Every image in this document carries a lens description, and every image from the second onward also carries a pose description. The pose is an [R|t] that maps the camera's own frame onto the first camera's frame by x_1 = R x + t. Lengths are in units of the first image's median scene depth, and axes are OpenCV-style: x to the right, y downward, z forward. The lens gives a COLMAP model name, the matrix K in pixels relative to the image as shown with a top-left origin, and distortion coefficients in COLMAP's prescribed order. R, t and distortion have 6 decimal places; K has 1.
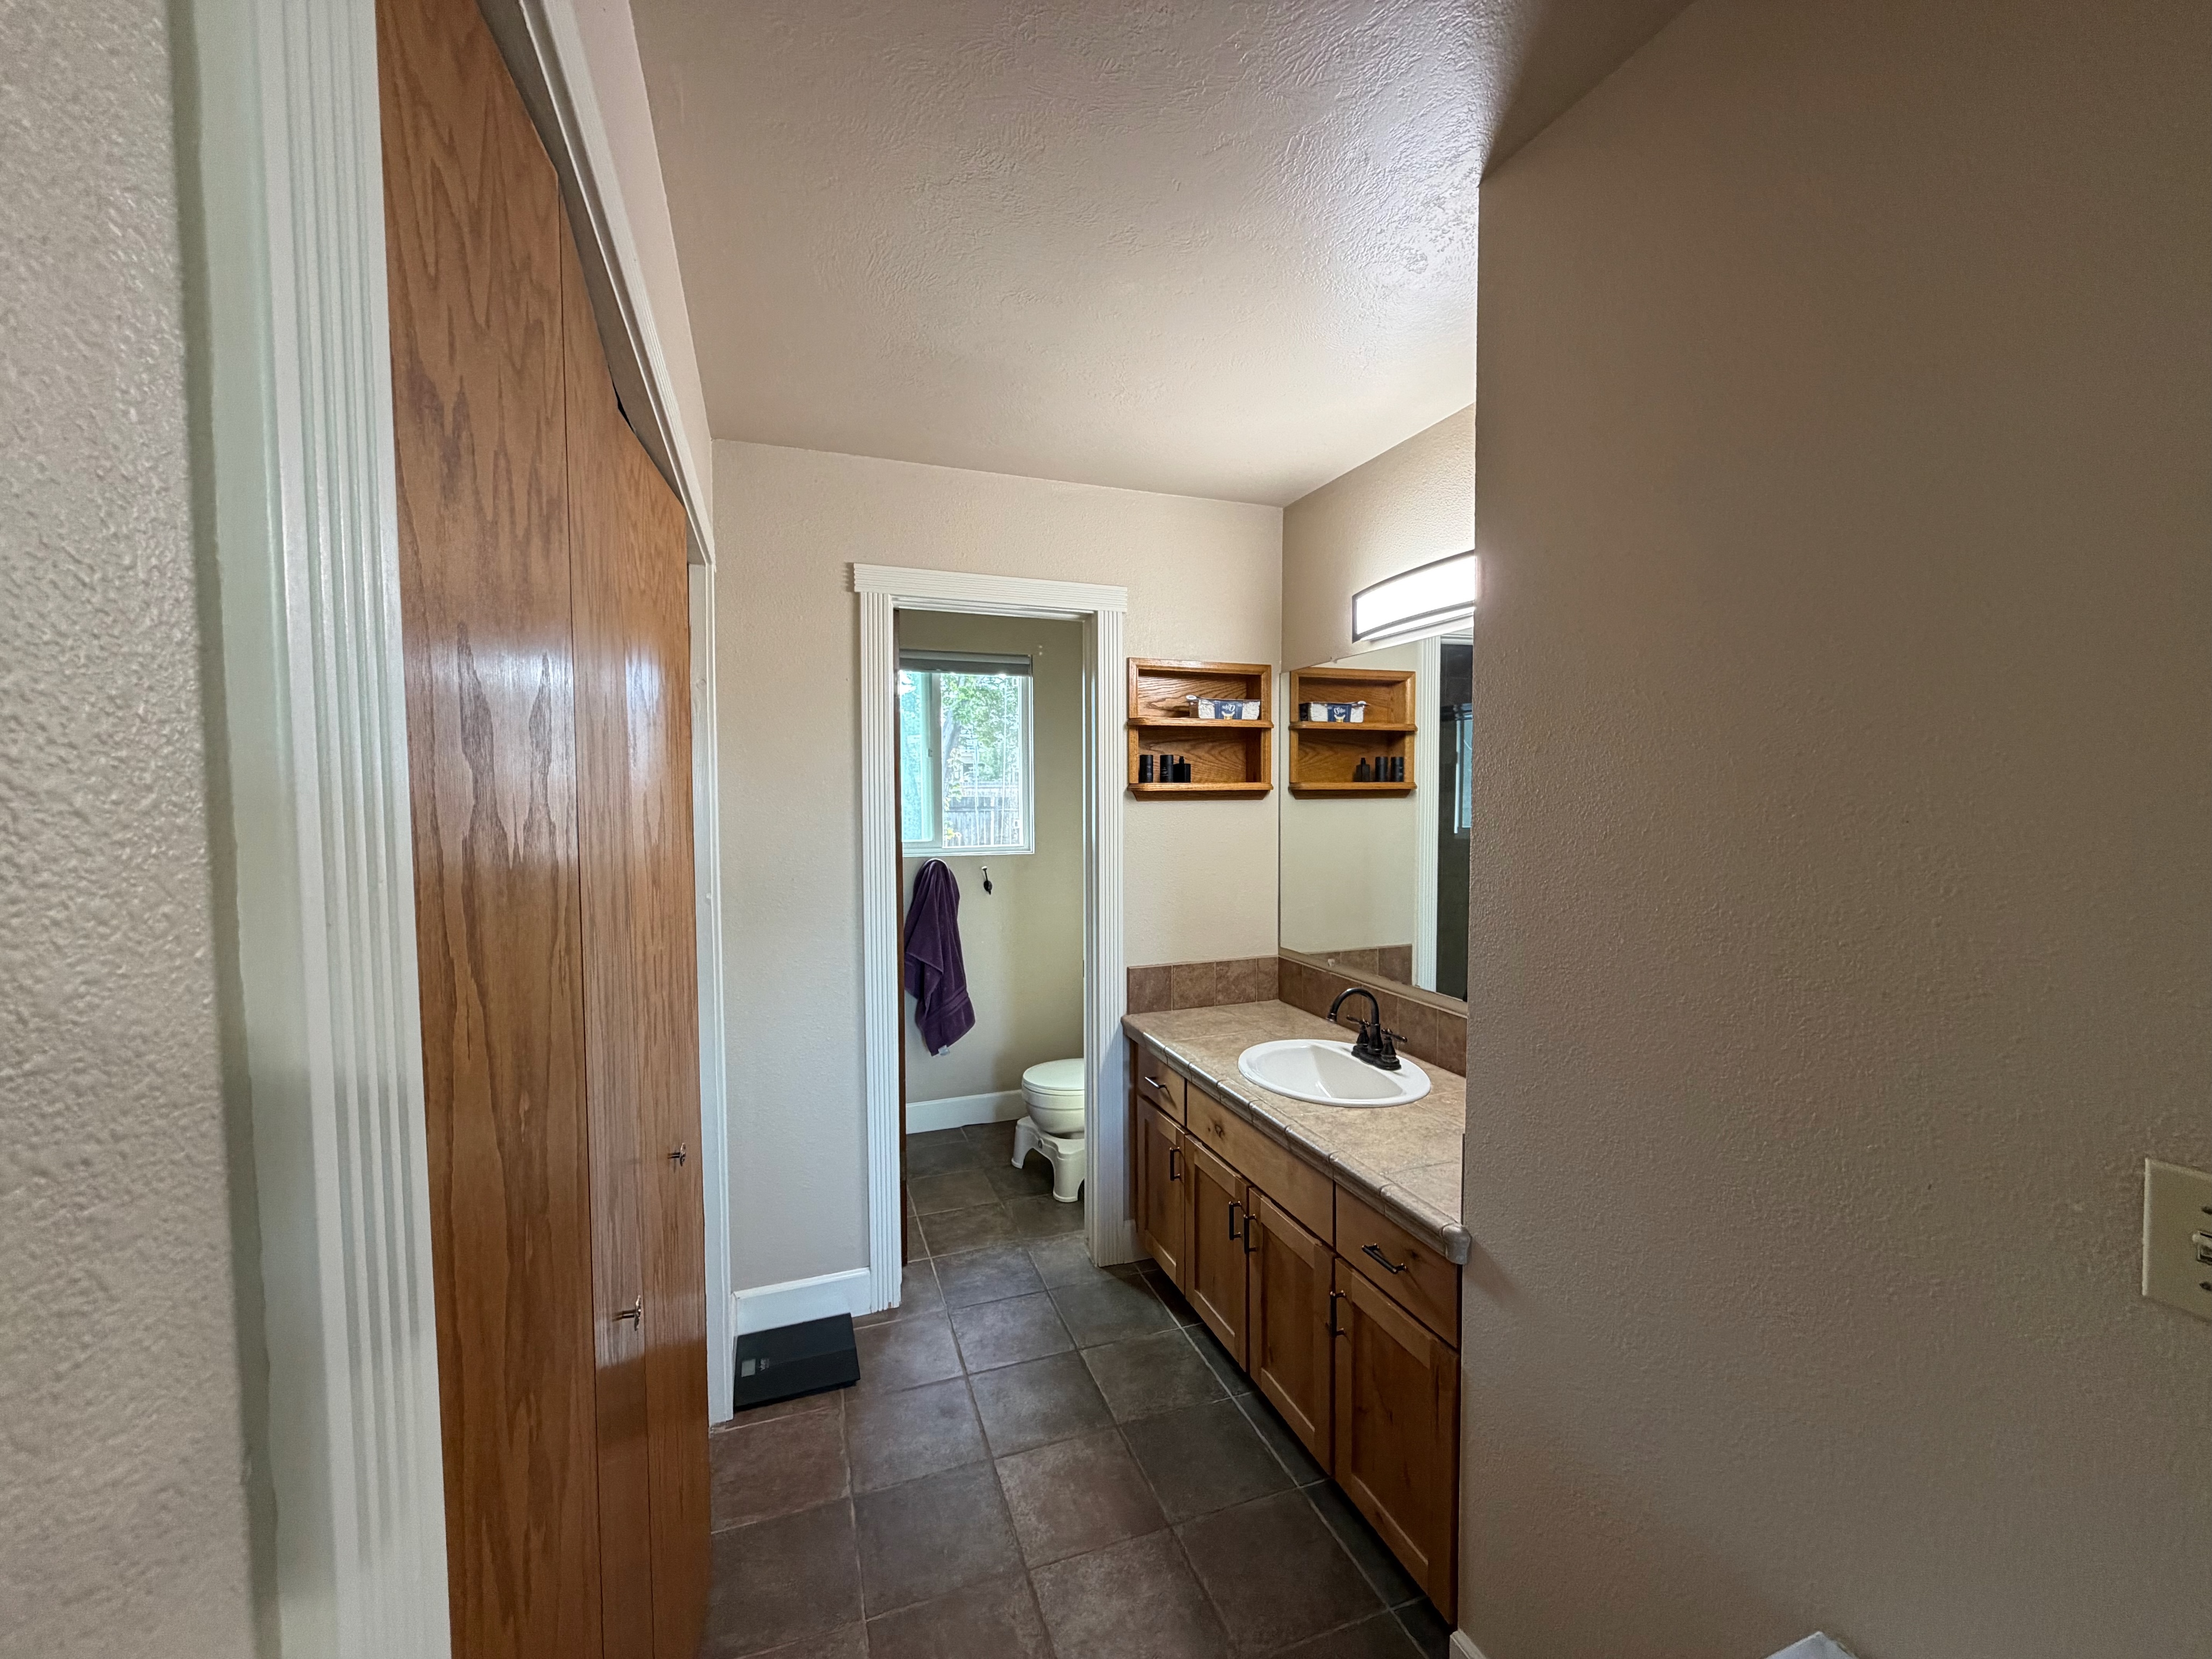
lens RADIAL K [[881.2, 0, 1106.6], [0, 881.2, 830.8], [0, 0, 1]] dist [-0.000989, 0.000768]
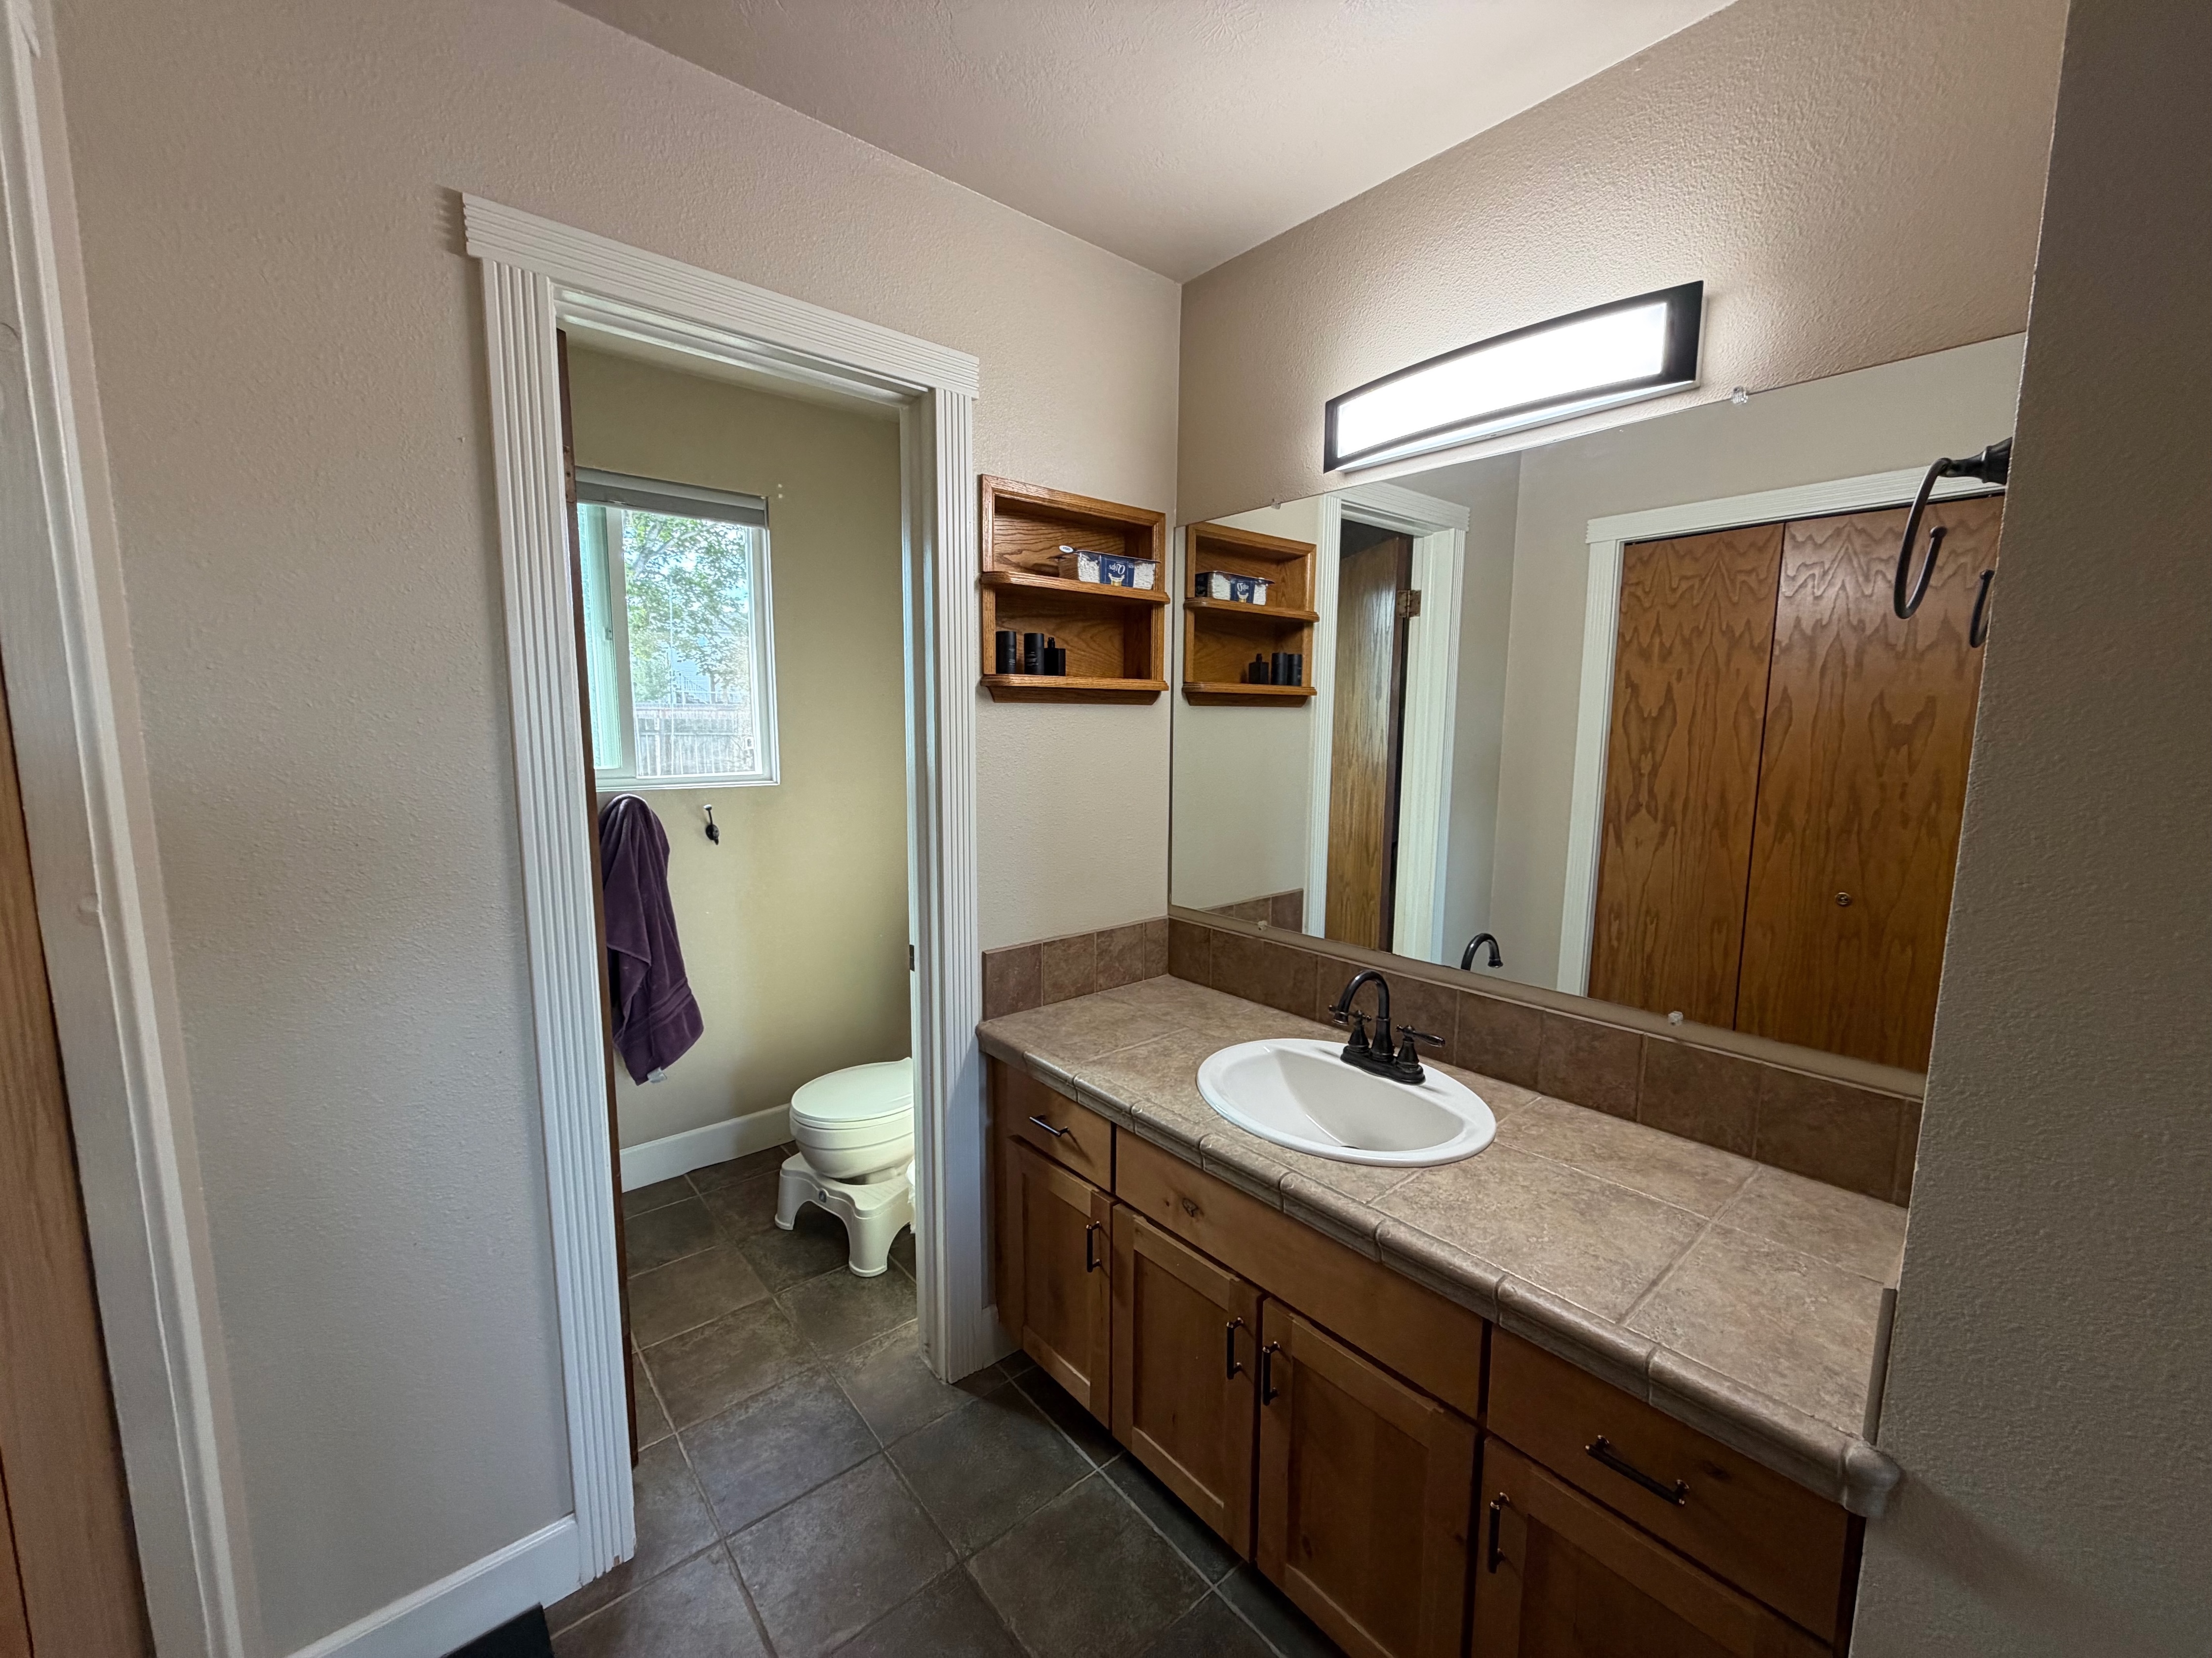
lens RADIAL K [[881.0, 0, 1104.9], [0, 881.0, 828.4], [0, 0, 1]] dist [-0.000989, 0.000768]
pose [[0.939686, -0.034011, 0.340343, -0.114263], [0.006391, 0.996616, 0.081946, 0.006640], [-0.341978, -0.074828, 0.936724, 0.347485]]
